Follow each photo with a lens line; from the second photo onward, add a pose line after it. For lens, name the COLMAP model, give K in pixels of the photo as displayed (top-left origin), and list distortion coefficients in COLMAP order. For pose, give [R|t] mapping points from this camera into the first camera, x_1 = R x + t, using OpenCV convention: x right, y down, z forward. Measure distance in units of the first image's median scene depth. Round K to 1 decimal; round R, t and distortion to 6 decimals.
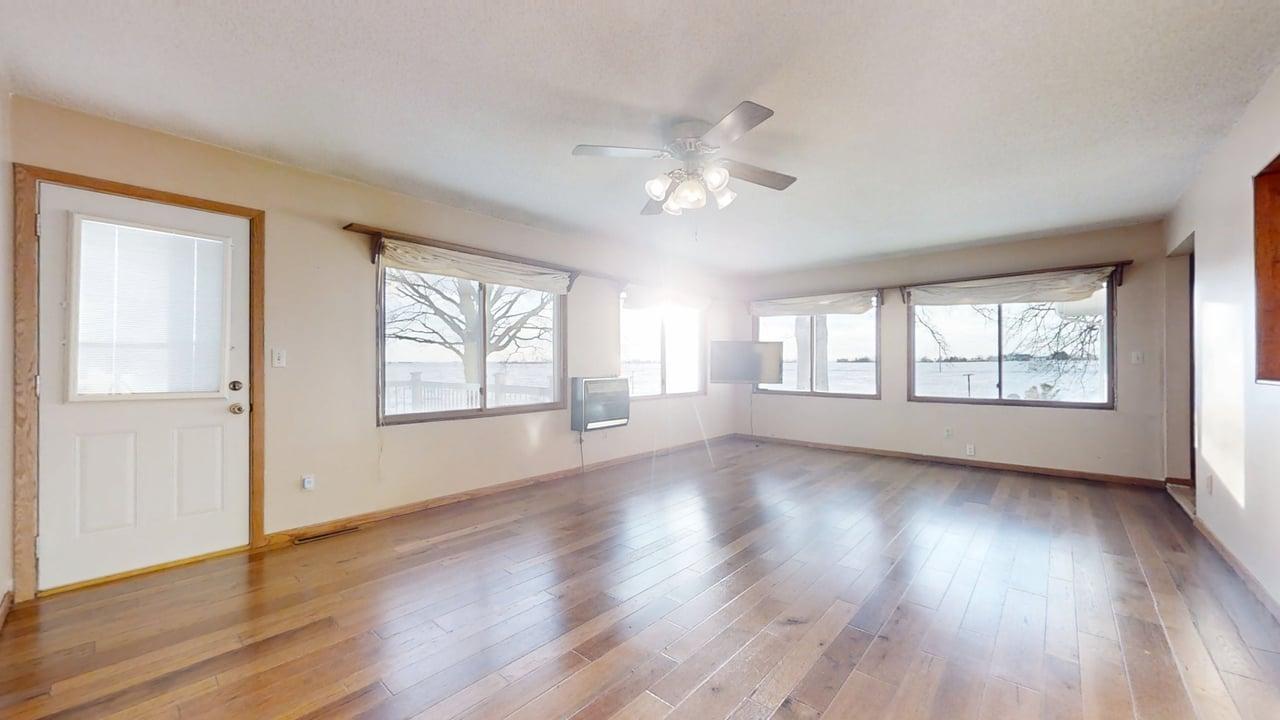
lens RADIAL K [[470.0, 0, 647.3], [0, 470.0, 361.1], [0, 0, 1]] dist [0.003578, -0.000098]
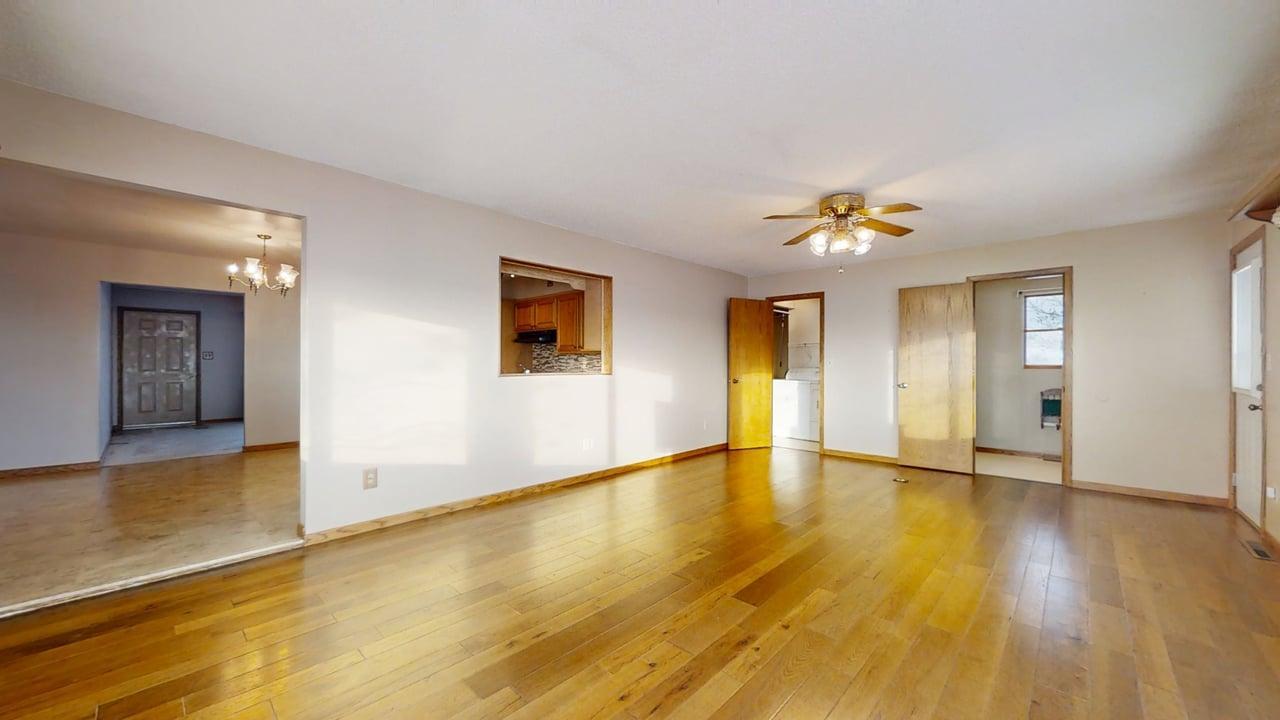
lens RADIAL K [[470.0, 0, 648.6], [0, 470.0, 360.8], [0, 0, 1]] dist [0.003578, -0.000098]
pose [[-0.999490, -0.002519, 0.031846, 0.262609], [-0.002869, 0.999936, -0.010939, 0.003526], [-0.031817, -0.011025, -0.999433, 1.069922]]
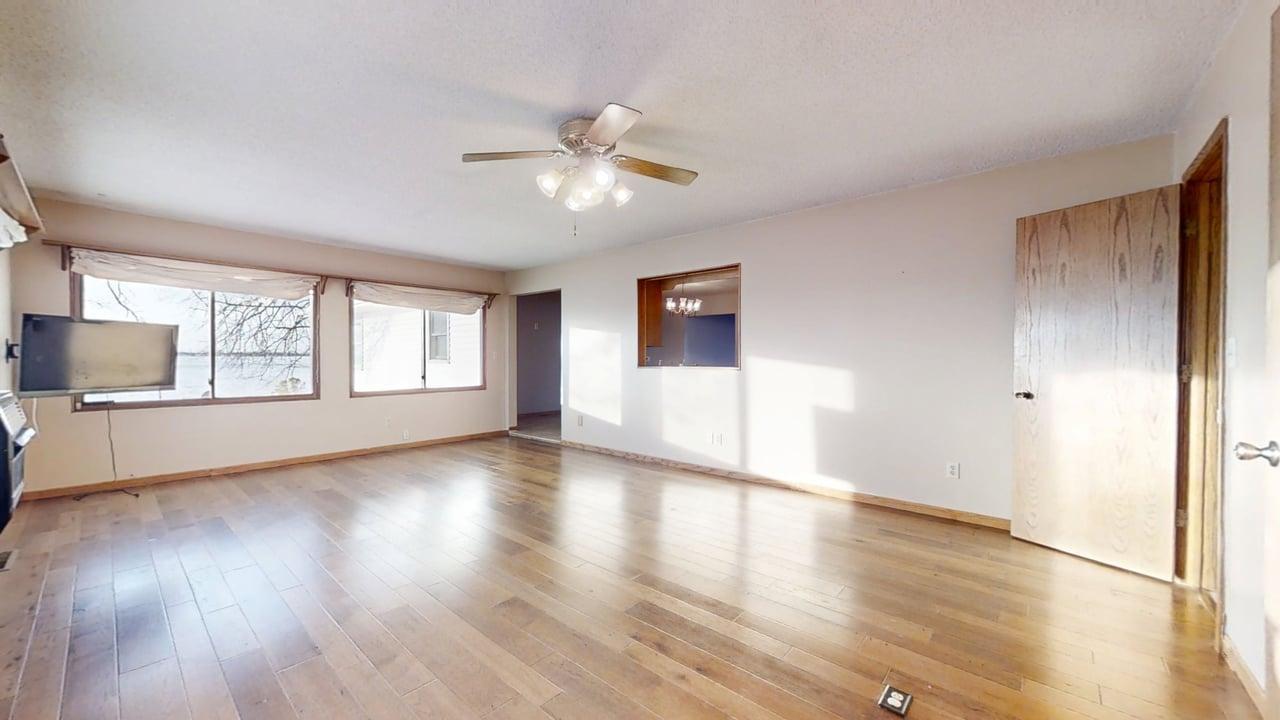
lens RADIAL K [[470.0, 0, 644.4], [0, 470.0, 360.3], [0, 0, 1]] dist [0.003578, -0.000098]
pose [[0.001975, 0.000144, 0.999998, -0.418629], [-0.007507, 0.999972, -0.000129, 0.003807], [-0.999970, -0.007506, 0.001976, 0.388343]]
